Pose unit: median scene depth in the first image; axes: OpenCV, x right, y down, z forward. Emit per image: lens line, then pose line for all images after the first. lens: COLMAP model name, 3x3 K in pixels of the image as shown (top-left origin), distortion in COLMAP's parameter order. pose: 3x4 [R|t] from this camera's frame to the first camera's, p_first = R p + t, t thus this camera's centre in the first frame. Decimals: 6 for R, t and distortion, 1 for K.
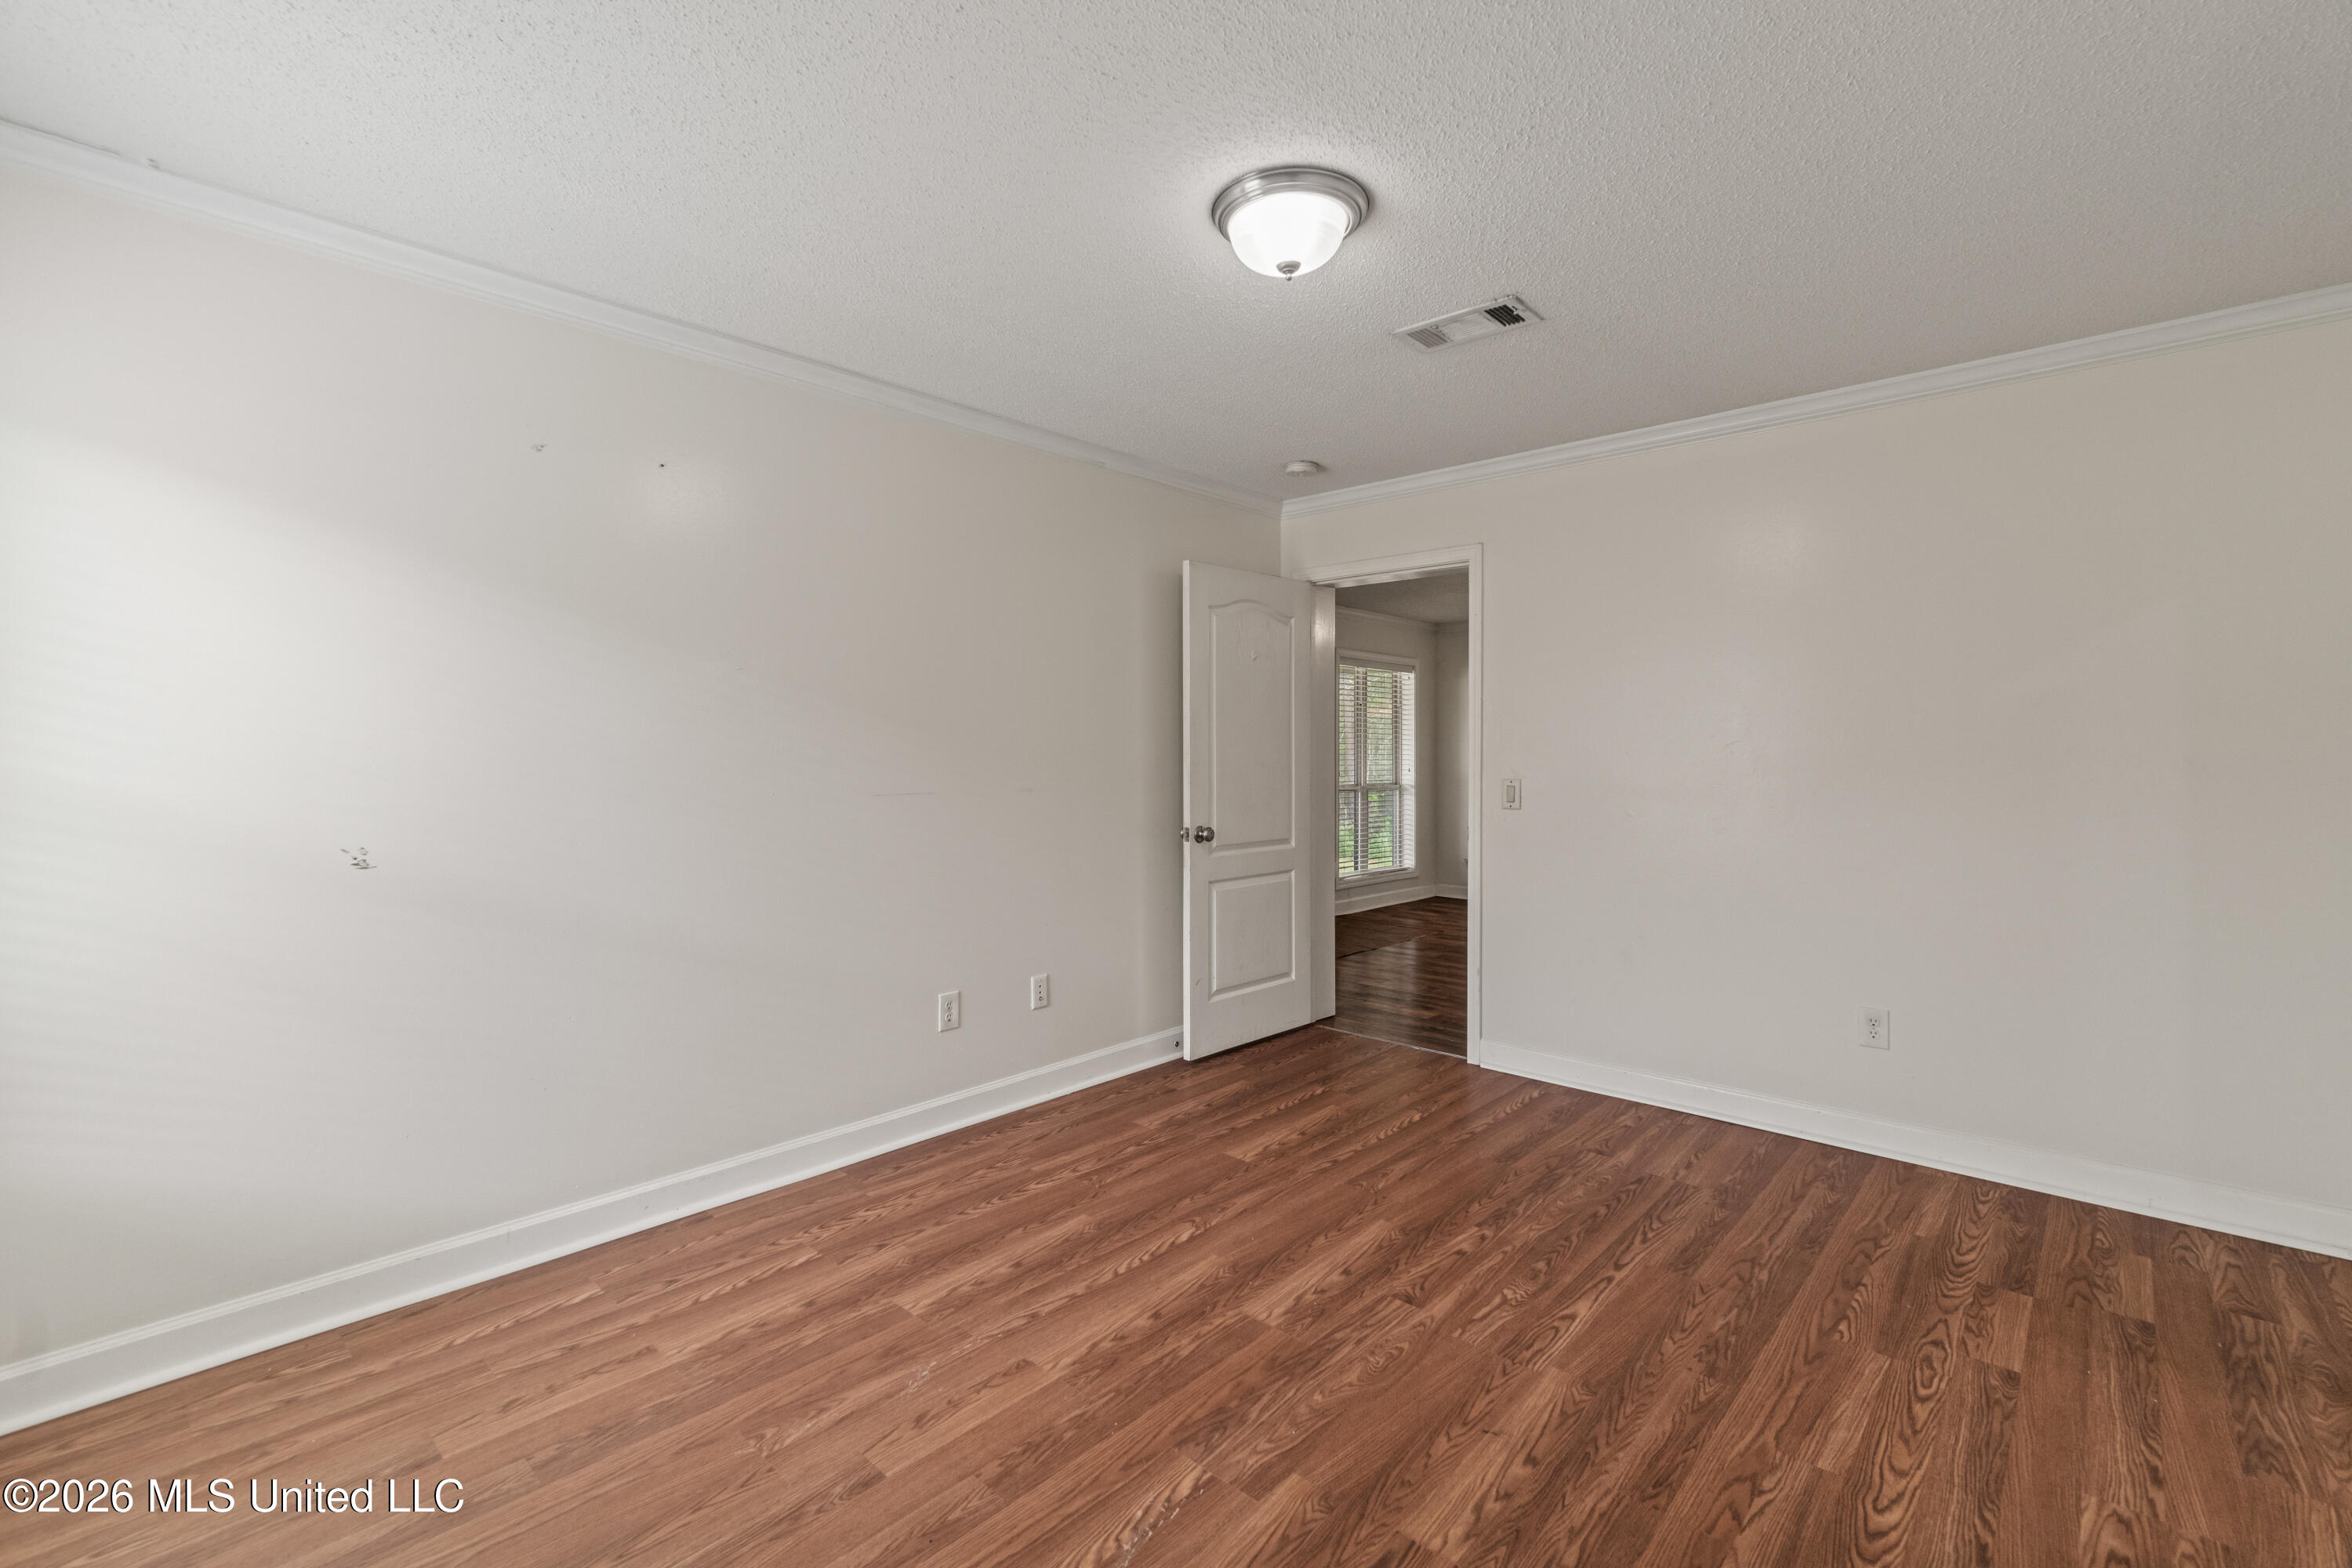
lens RADIAL K [[1035.1, 0, 1146.5], [0, 1035.1, 765.2], [0, 0, 1]] dist [-0.003782, 0.000593]
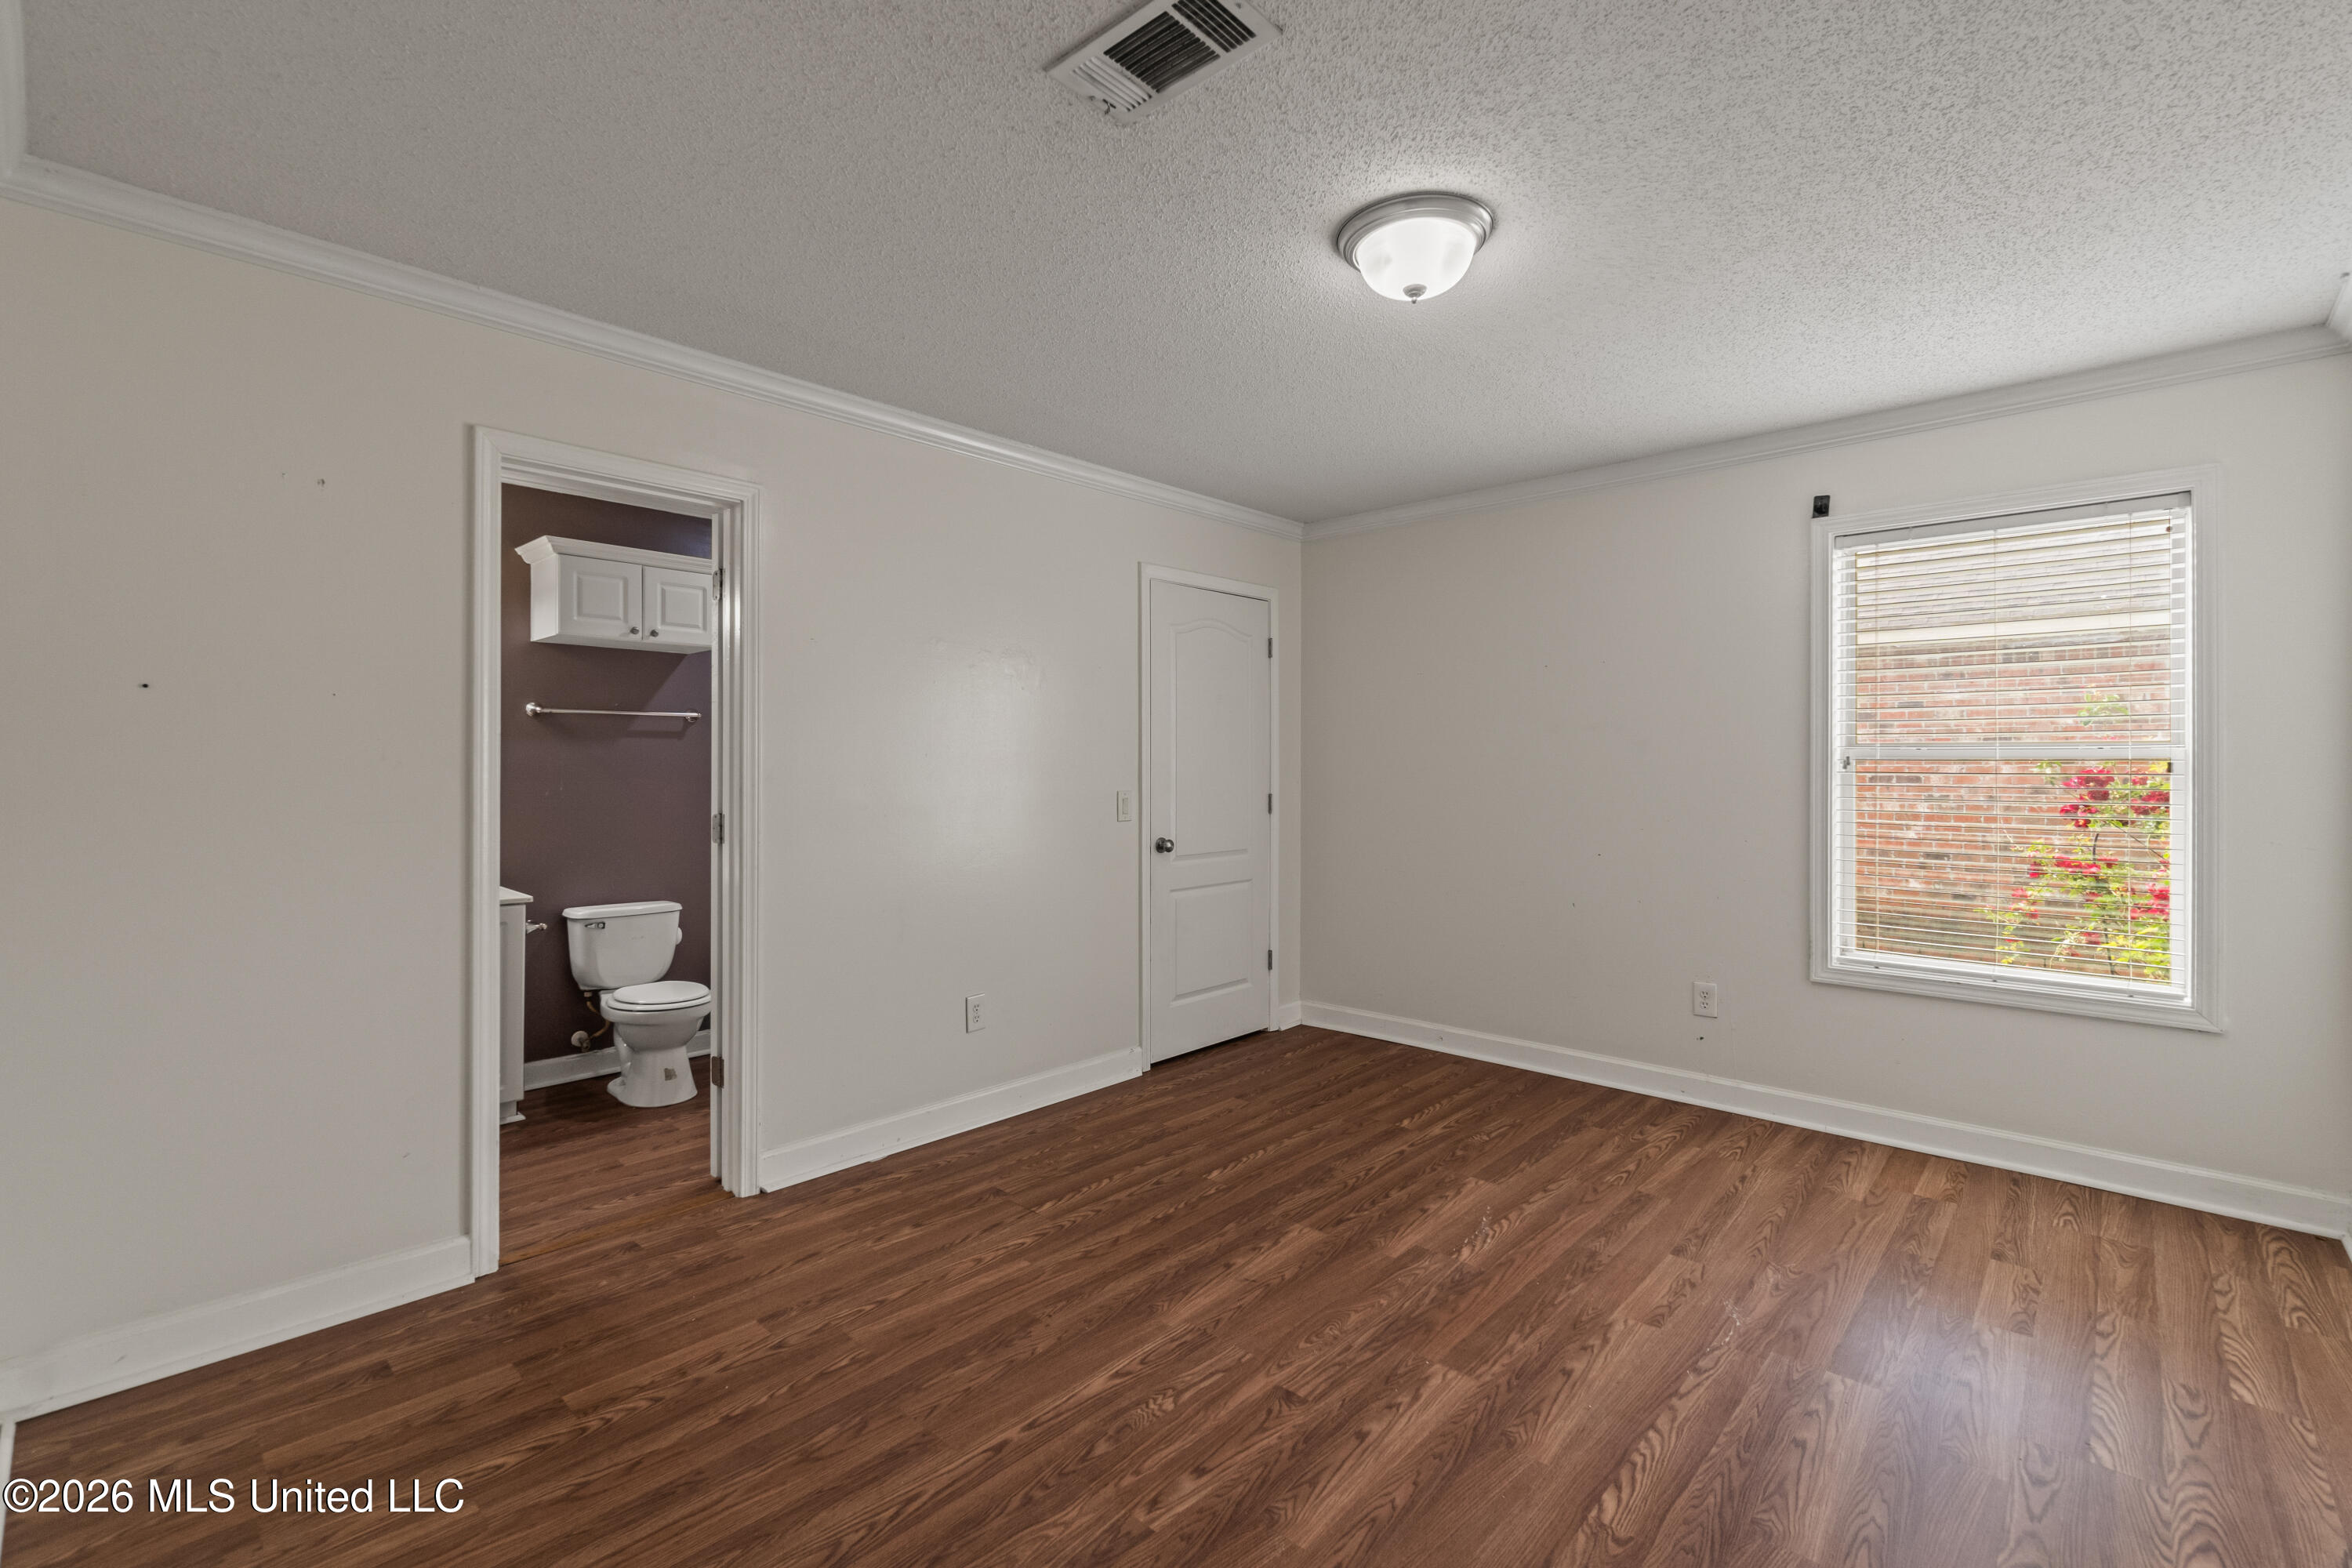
lens RADIAL K [[1035.1, 0, 1146.5], [0, 1035.1, 765.2], [0, 0, 1]] dist [-0.003782, 0.000593]
pose [[-0.999981, 0.000310, 0.006203, 0.388860], [0.000362, 0.999965, 0.008363, -0.019847], [-0.006200, 0.008365, -0.999946, 1.971502]]
